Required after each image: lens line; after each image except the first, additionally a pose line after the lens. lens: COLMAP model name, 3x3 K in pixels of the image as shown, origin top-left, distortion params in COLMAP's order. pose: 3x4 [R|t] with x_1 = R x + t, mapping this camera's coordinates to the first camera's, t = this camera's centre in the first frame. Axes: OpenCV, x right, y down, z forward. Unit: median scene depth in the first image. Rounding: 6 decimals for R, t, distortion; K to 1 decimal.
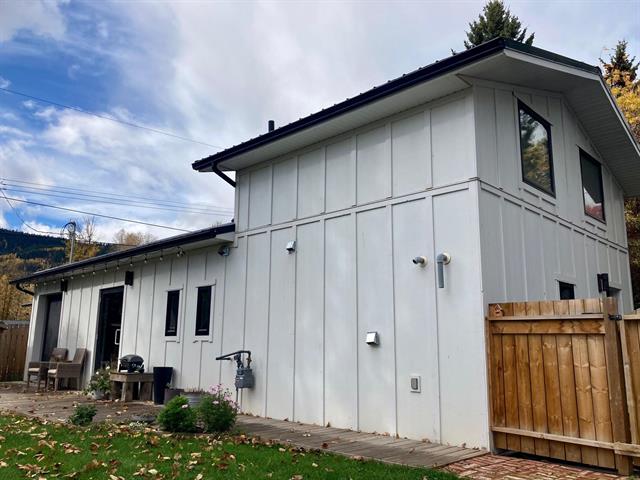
lens RADIAL K [[521.8, 0, 322.3], [0, 521.8, 241.9], [0, 0, 1]] dist [0.027686, -0.002383]
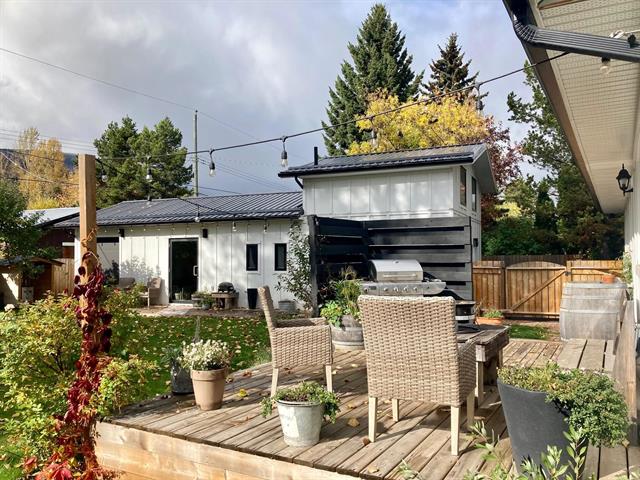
lens RADIAL K [[520.2, 0, 320.0], [0, 520.2, 240.0], [0, 0, 1]] dist [0.087397, -0.165504]
pose [[0.939627, -0.002863, 0.342189, -0.815447], [-0.053465, 0.986457, 0.155064, -0.237986], [-0.337999, -0.163998, 0.926748, -0.772493]]
